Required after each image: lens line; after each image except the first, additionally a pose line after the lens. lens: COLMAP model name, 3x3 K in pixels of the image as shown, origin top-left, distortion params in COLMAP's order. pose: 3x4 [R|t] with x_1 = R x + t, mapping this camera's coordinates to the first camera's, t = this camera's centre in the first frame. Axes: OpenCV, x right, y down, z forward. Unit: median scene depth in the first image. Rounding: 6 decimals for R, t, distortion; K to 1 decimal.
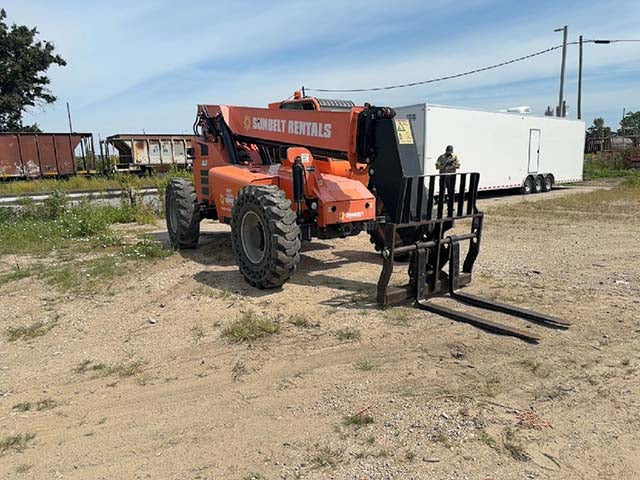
lens RADIAL K [[437.8, 0, 318.8], [0, 437.8, 250.1], [0, 0, 1]] dist [0.063067, -0.069884]
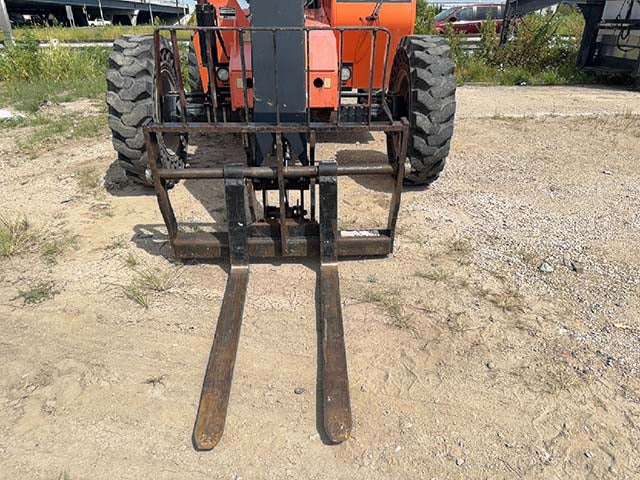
lens RADIAL K [[455.9, 0, 319.9], [0, 455.9, 240.7], [0, 0, 1]] dist [0.002766, -0.002196]
pose [[0.845710, 0.259117, -0.466511, 0.453185], [-0.126537, 0.946642, 0.296409, -0.081151], [0.518423, -0.191645, 0.833372, 0.436965]]
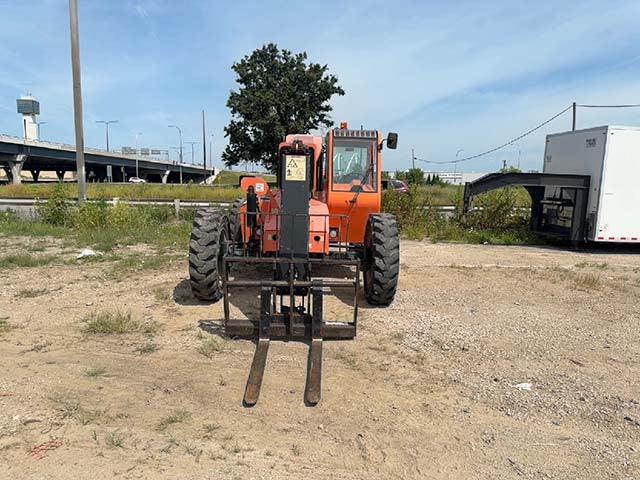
lens RADIAL K [[441.2, 0, 321.1], [0, 441.2, 249.3], [0, 0, 1]] dist [0.043564, -0.067596]
pose [[0.834456, 0.134258, -0.534470, 0.640676], [-0.157648, 0.987494, 0.001924, -0.079942], [0.528044, 0.082652, 0.845185, 0.173395]]
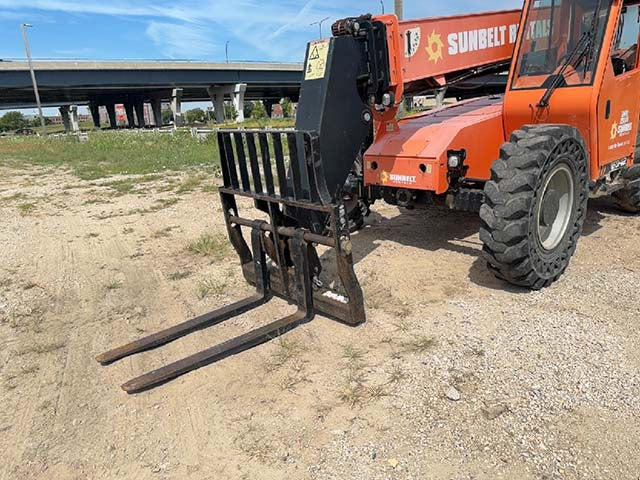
lens RADIAL K [[437.8, 0, 318.8], [0, 437.8, 250.1], [0, 0, 1]] dist [0.063067, -0.069884]
pose [[0.140033, 0.319620, -0.937141, 0.732862], [-0.139737, 0.943373, 0.300865, -0.159780], [0.980237, 0.088822, 0.176767, 0.736220]]
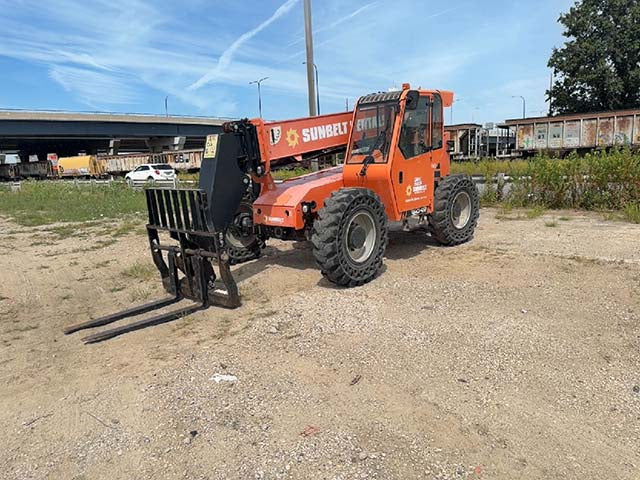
lens RADIAL K [[441.2, 0, 321.1], [0, 441.2, 249.3], [0, 0, 1]] dist [0.043564, -0.067596]
pose [[0.269888, 0.209865, -0.939743, 1.080194], [-0.153848, 0.972820, 0.173067, -0.204263], [0.950522, 0.097869, 0.294840, 0.777892]]
